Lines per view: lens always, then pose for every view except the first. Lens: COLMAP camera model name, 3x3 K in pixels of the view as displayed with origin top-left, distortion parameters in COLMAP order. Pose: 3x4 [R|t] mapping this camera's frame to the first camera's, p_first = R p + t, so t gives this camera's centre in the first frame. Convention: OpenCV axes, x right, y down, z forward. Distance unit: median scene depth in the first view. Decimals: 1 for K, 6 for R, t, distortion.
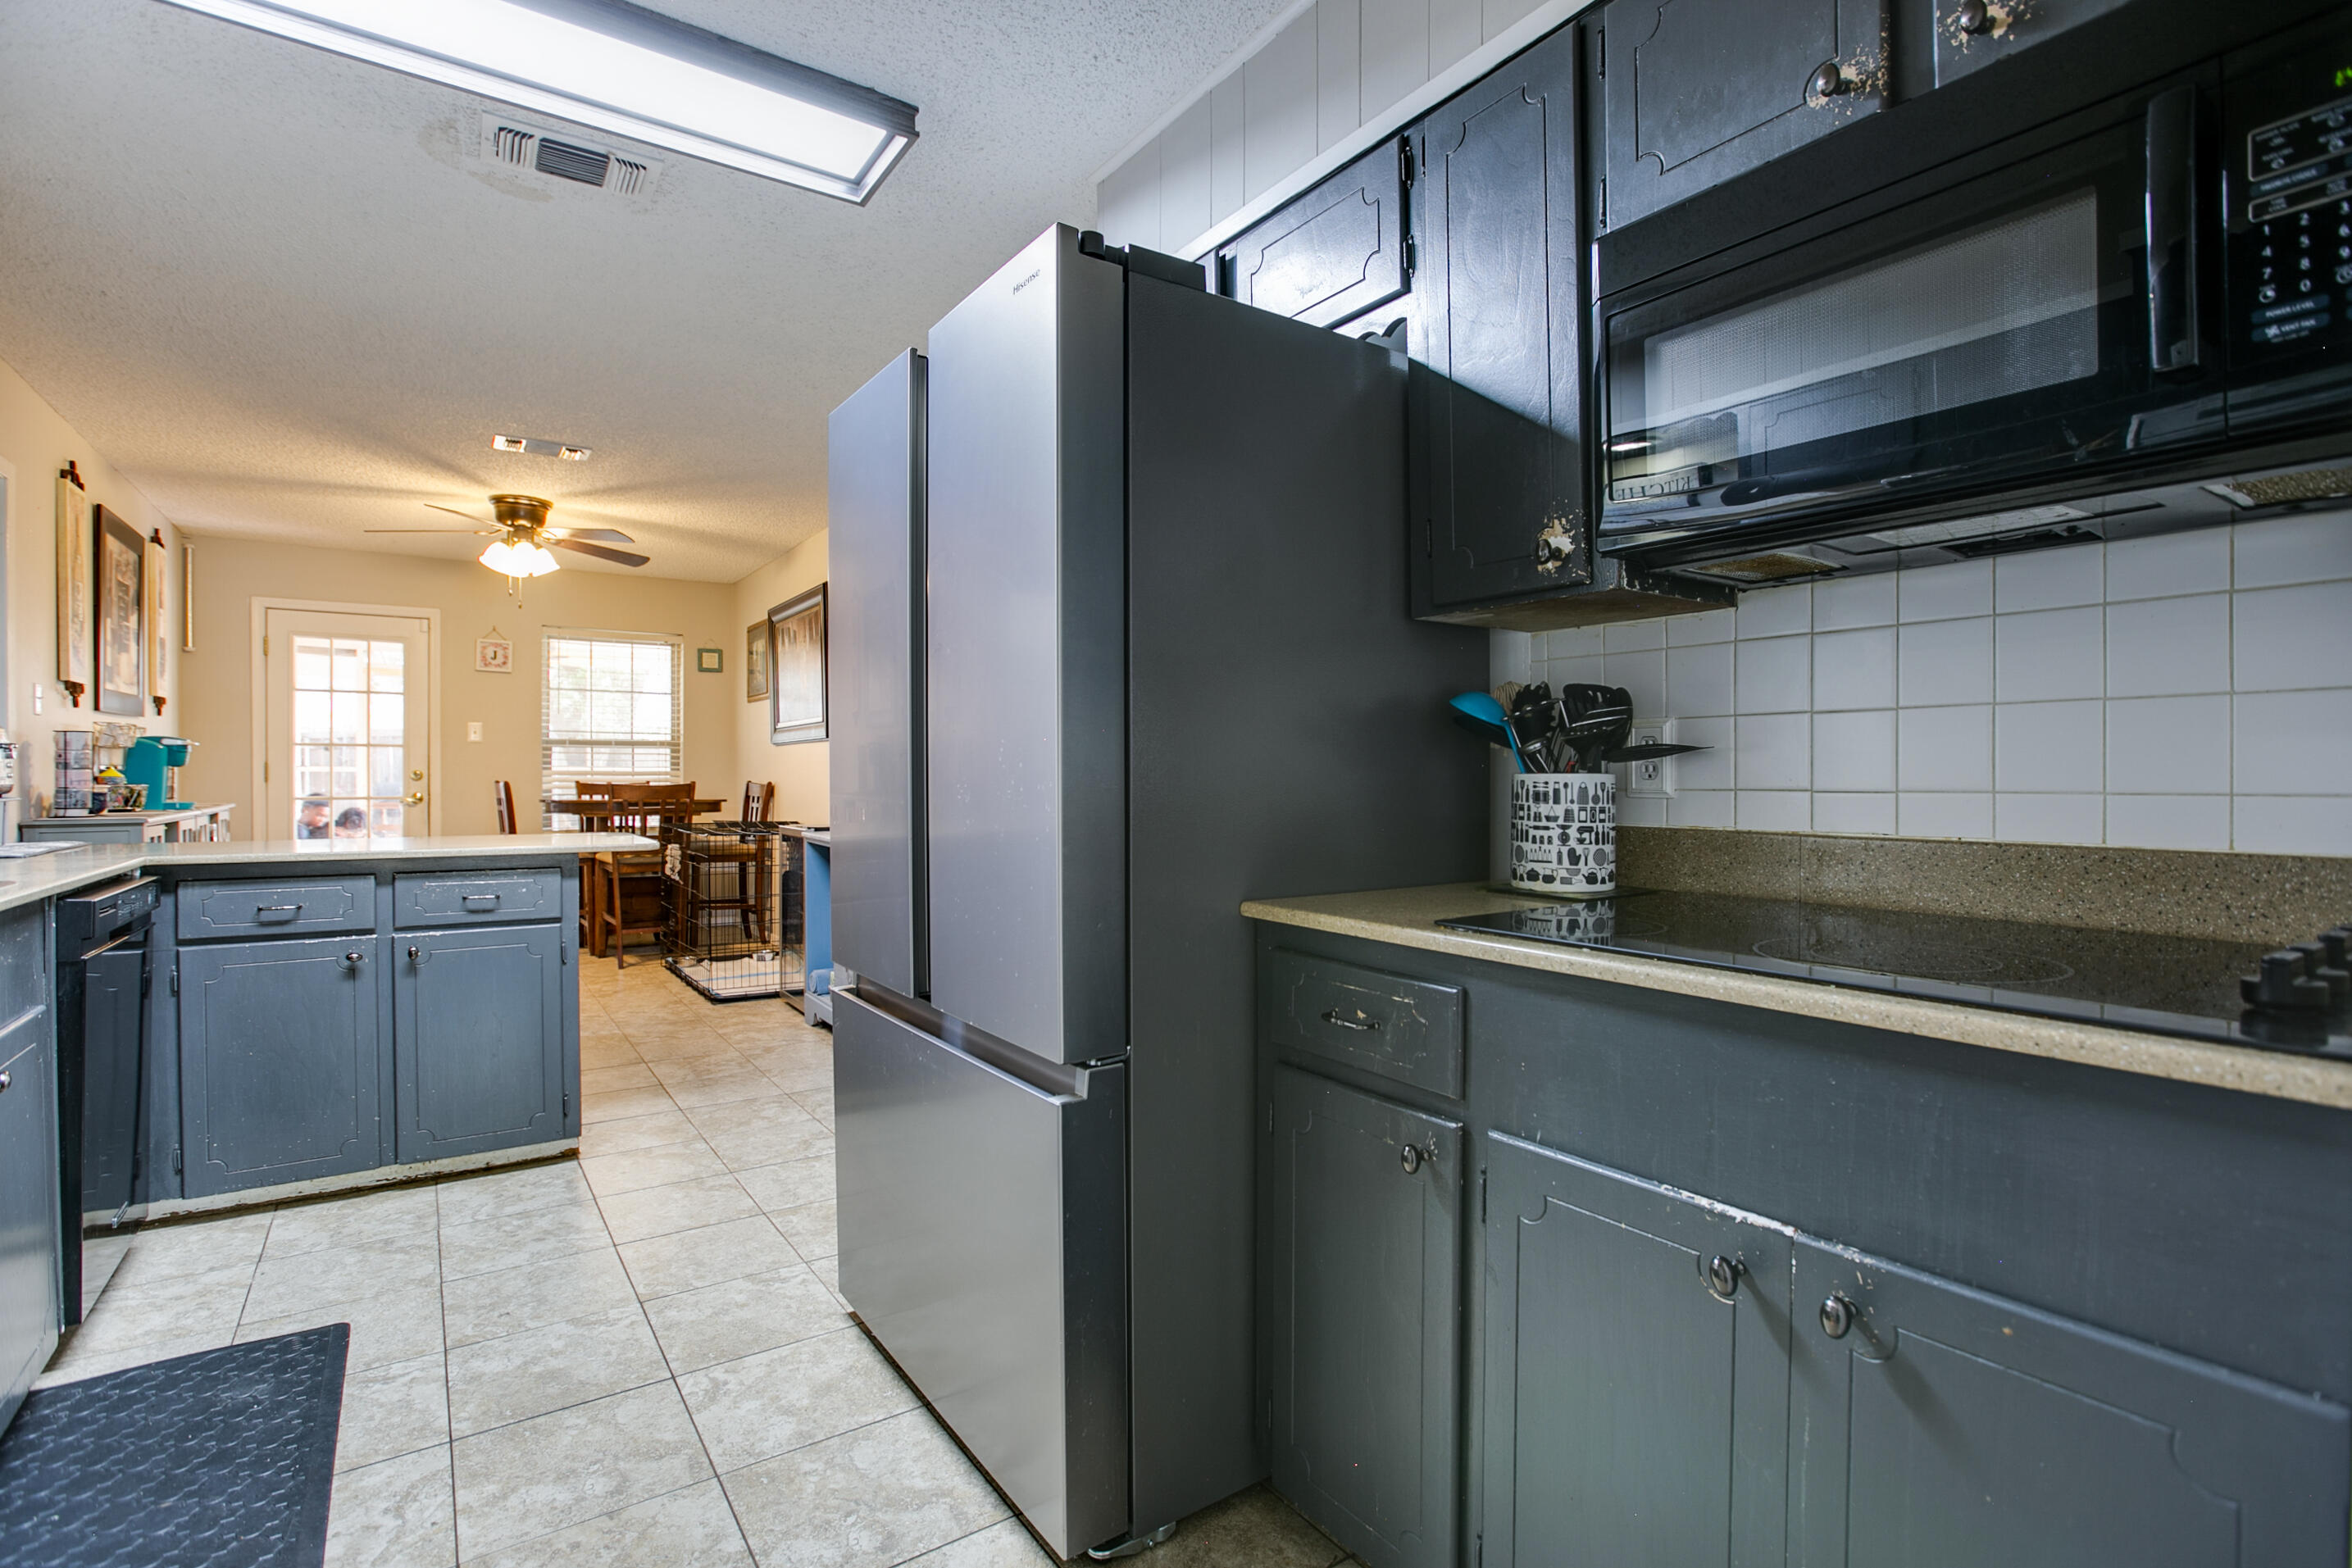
lens RADIAL K [[1090.2, 0, 1160.9], [0, 1090.2, 780.3], [0, 0, 1]] dist [-0.023414, 0.000580]
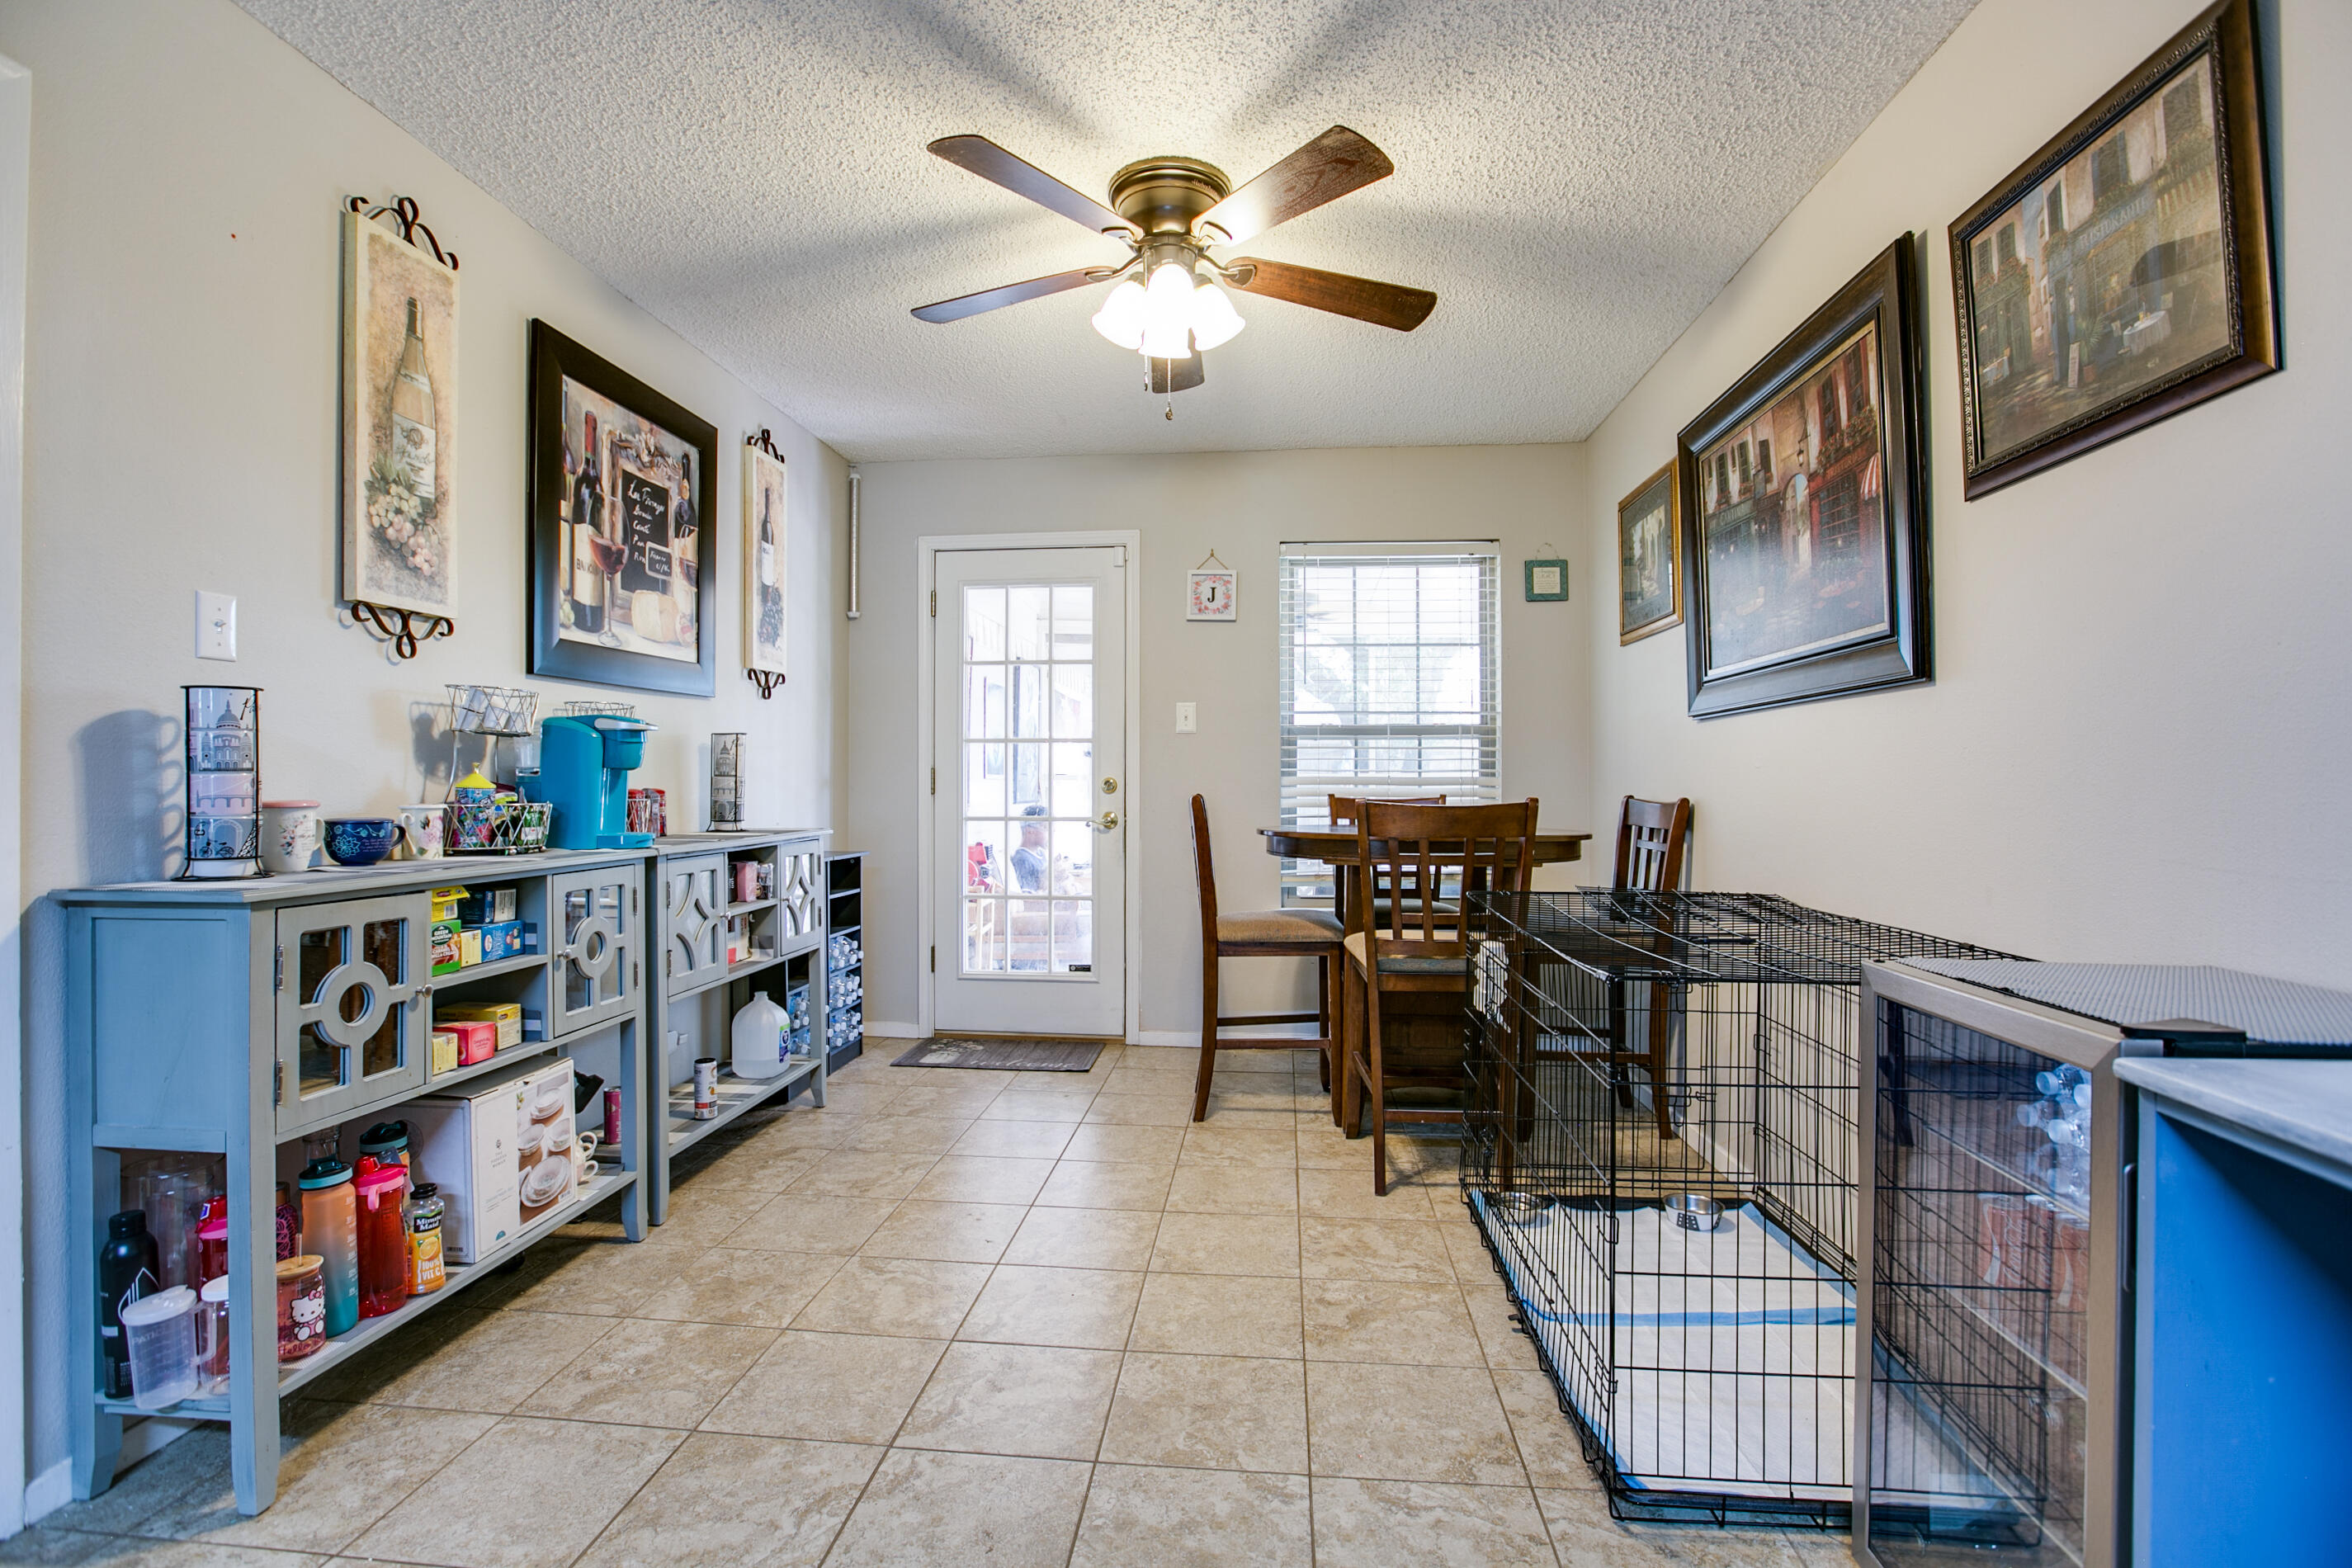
lens RADIAL K [[1090.3, 0, 1163.4], [0, 1090.3, 779.3], [0, 0, 1]] dist [-0.023414, 0.000580]
pose [[0.763377, -0.004618, -0.645937, -0.237952], [-0.002043, 0.999952, -0.009563, -0.001857], [0.645950, 0.008620, 0.763331, 0.518151]]
